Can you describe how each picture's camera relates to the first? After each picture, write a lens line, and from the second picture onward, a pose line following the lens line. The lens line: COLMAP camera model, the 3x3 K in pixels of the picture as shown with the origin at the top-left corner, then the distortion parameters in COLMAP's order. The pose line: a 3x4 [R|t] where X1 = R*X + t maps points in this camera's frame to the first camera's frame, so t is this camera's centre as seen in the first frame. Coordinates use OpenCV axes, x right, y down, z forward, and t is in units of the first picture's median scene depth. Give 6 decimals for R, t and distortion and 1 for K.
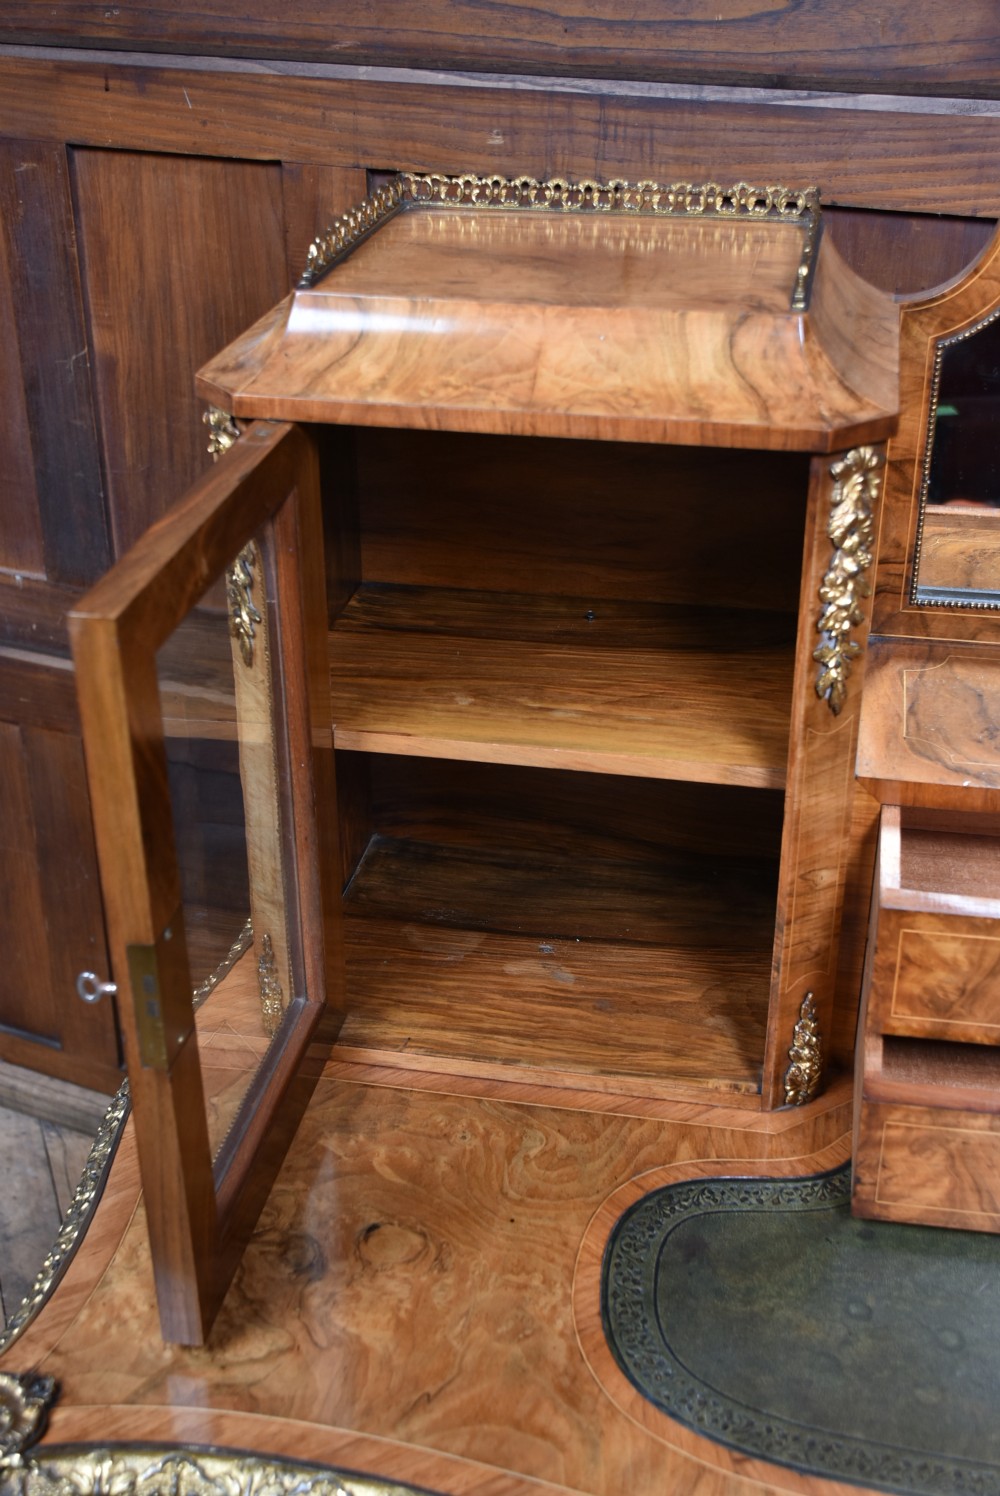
lens RADIAL K [[1853.3, 0, 511.9], [0, 1853.3, 789.4], [0, 0, 1]] dist [-0.029791, 0.000000]
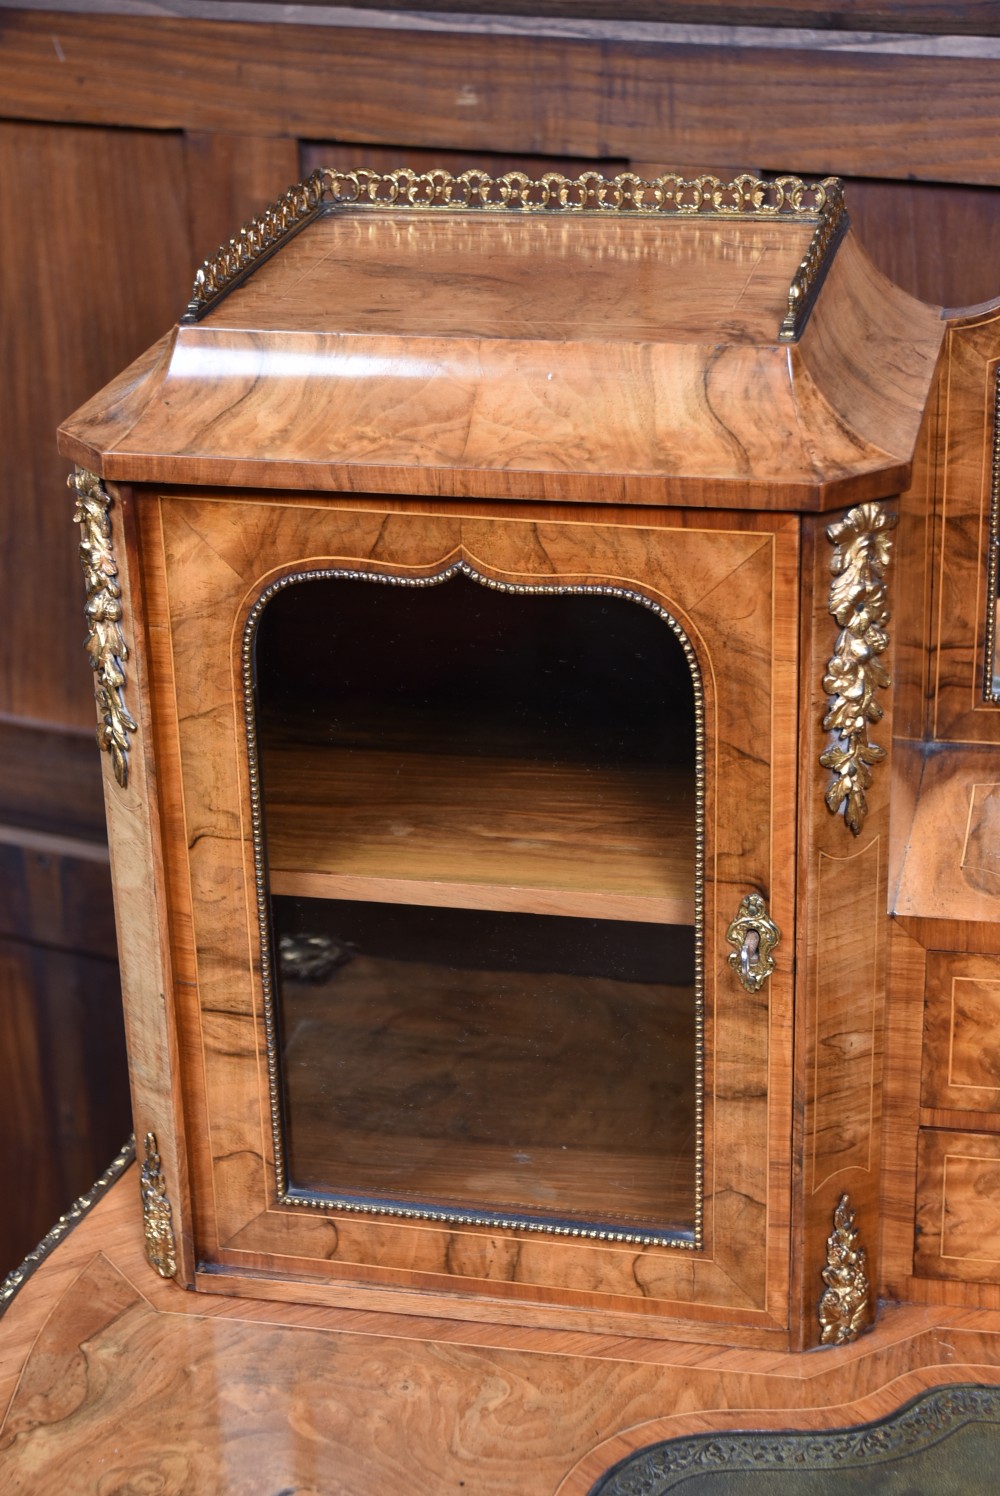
lens RADIAL K [[2921.3, 0, 533.1], [0, 2921.3, 822.6], [0, 0, 1]] dist [-0.056982, 0.000000]
pose [[0.999681, -0.016137, -0.019409, 0.055566], [0.014716, 0.997351, -0.071239, 0.038760], [0.020507, 0.070931, 0.997270, -0.239404]]
